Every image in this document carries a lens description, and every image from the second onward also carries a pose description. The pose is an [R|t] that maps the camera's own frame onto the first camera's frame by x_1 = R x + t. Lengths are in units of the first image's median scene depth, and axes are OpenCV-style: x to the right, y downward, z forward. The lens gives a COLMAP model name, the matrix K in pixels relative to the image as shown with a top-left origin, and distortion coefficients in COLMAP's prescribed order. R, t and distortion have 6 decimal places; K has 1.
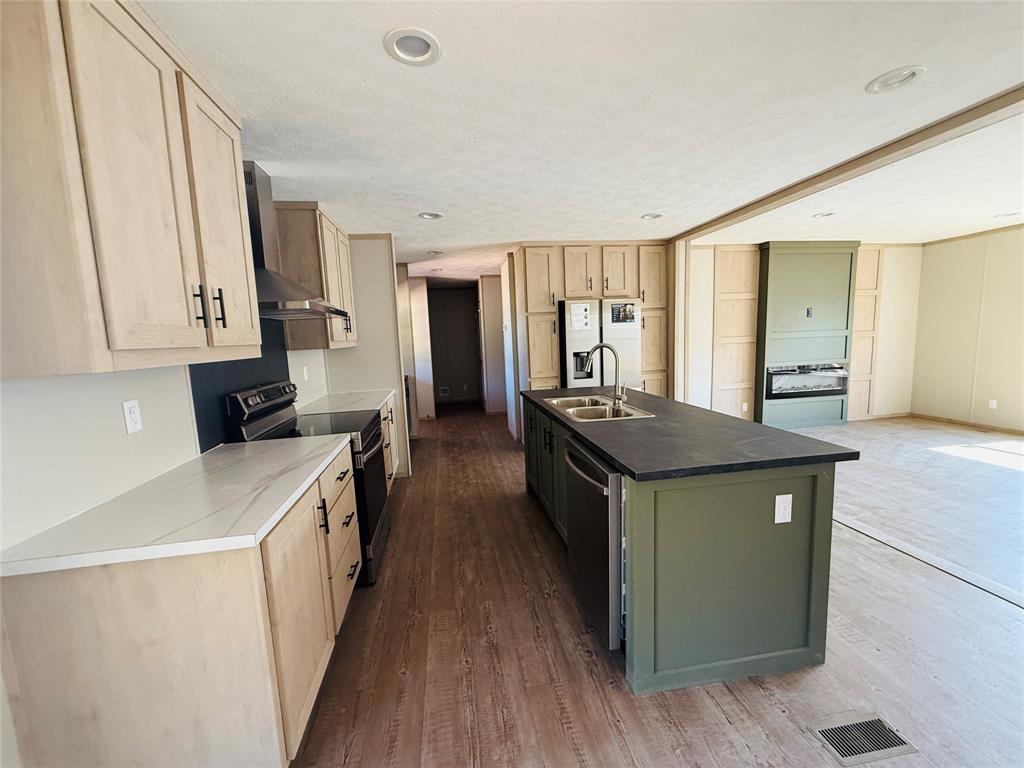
lens RADIAL K [[408.8, 0, 508.3], [0, 408.8, 383.1], [0, 0, 1]] dist [-0.000444, 0.001331]
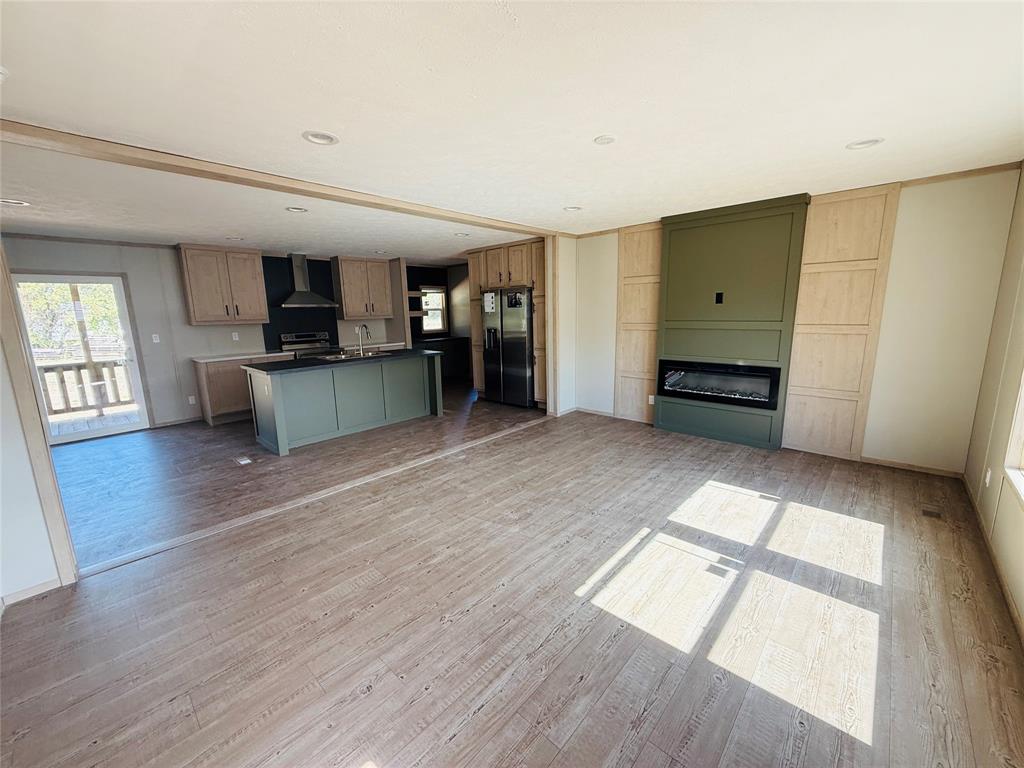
lens RADIAL K [[408.8, 0, 510.8], [0, 408.8, 386.0], [0, 0, 1]] dist [-0.000444, 0.001331]
pose [[0.615794, 0.171860, -0.768936, 1.295352], [-0.094616, 0.984989, 0.144376, -0.091251], [0.782206, -0.016152, 0.622811, 0.200686]]
